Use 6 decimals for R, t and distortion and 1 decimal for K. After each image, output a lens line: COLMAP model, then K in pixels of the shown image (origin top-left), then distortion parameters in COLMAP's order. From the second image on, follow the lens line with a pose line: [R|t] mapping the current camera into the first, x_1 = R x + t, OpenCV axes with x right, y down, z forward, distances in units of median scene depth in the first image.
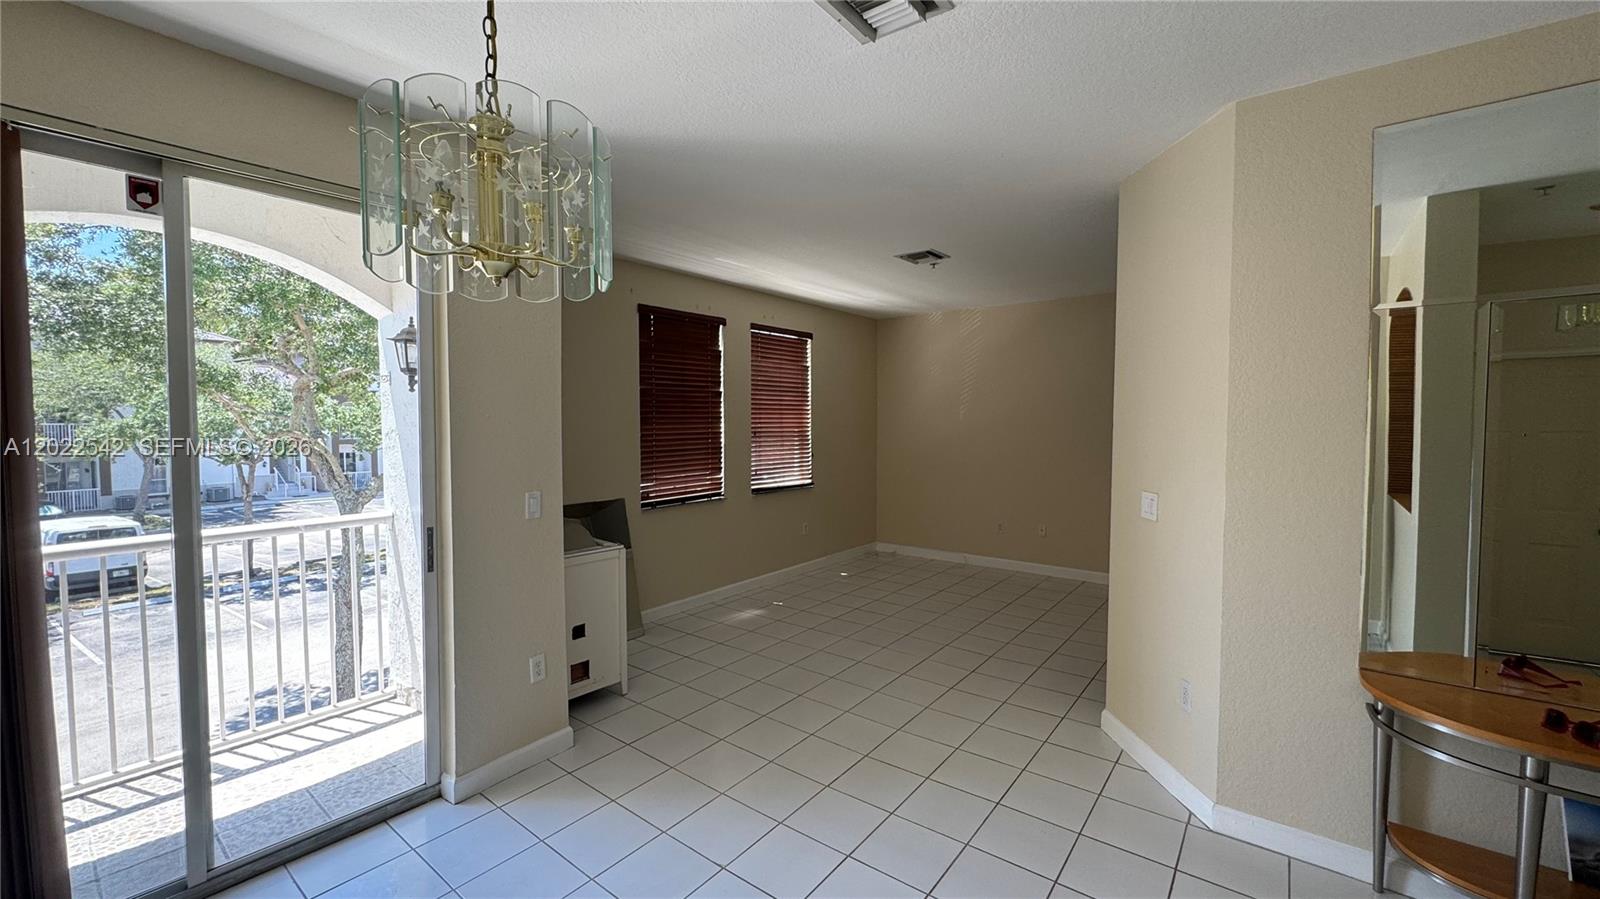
lens RADIAL K [[643.4, 0, 805.2], [0, 643.4, 448.2], [0, 0, 1]] dist [-0.002149, -0.000178]
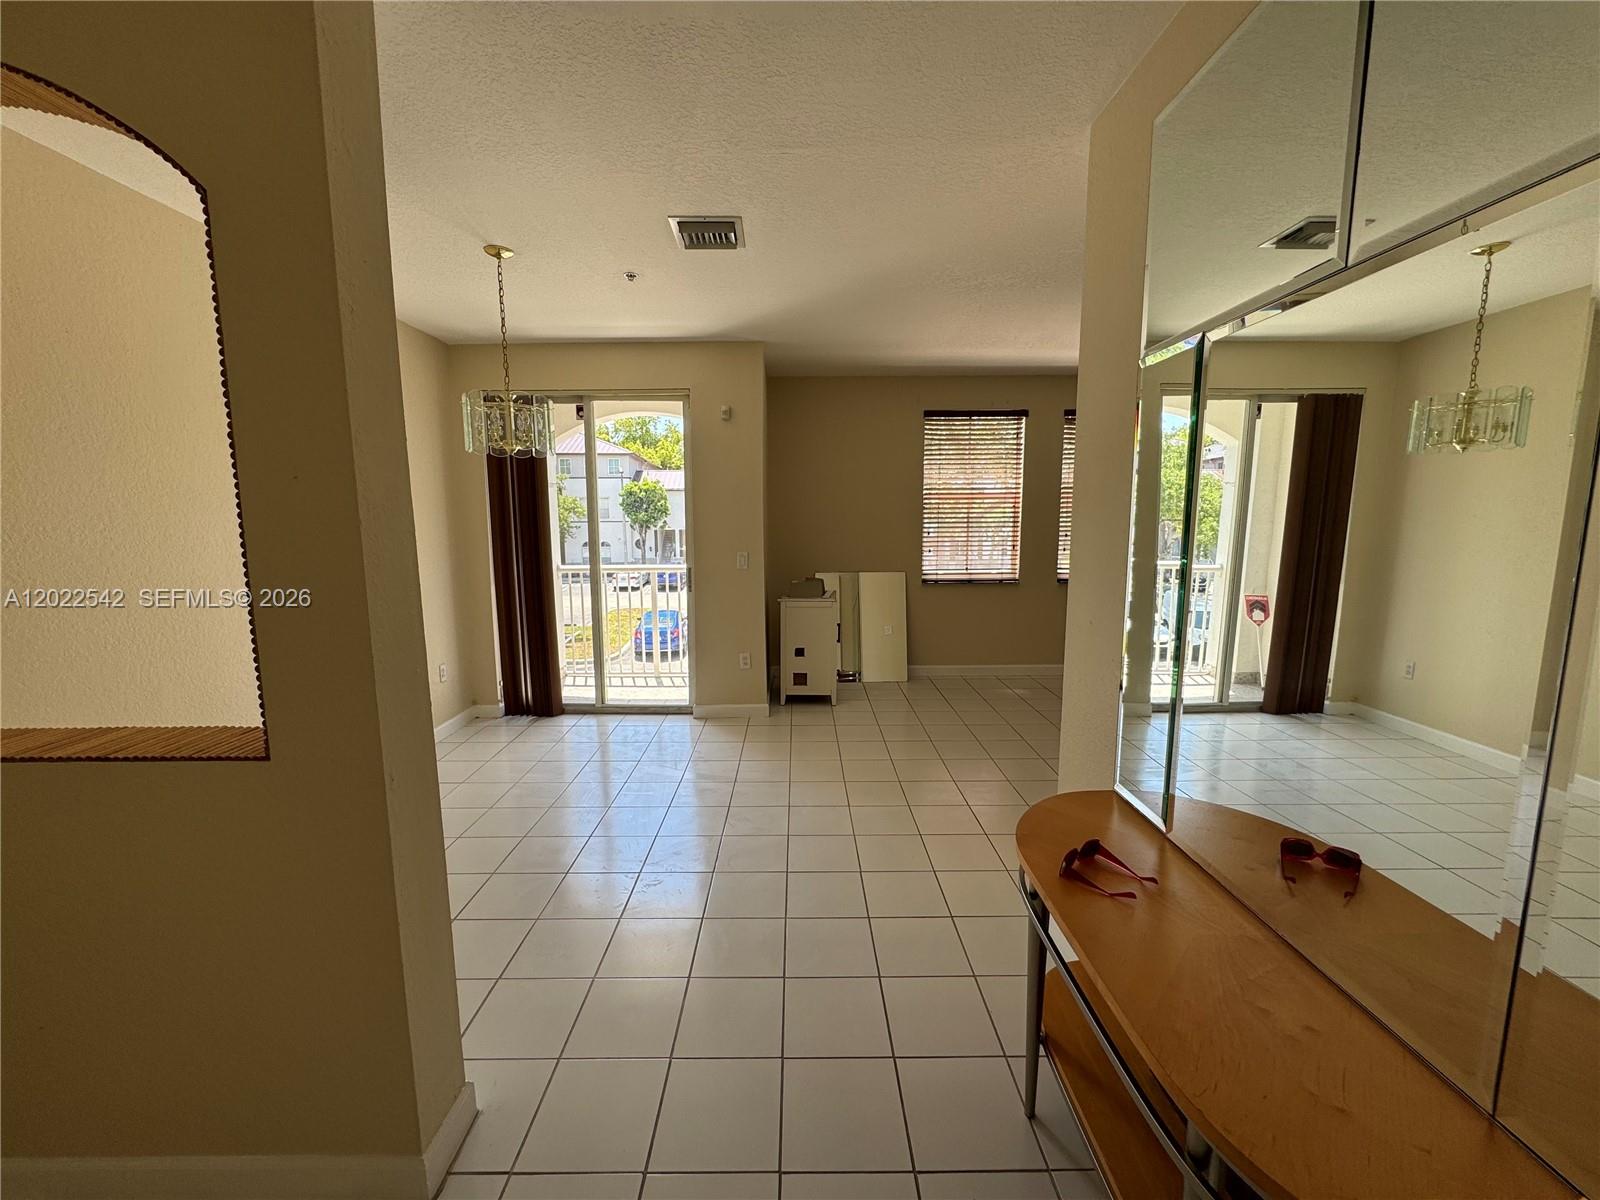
lens RADIAL K [[646.9, 0, 794.0], [0, 646.9, 600.0], [0, 0, 1]] dist [-0.000169, -0.000186]
pose [[0.608414, 0.106814, -0.786399, 0.808270], [-0.032798, 0.993439, 0.109561, 0.002522], [0.792942, -0.040866, 0.607925, 0.087201]]
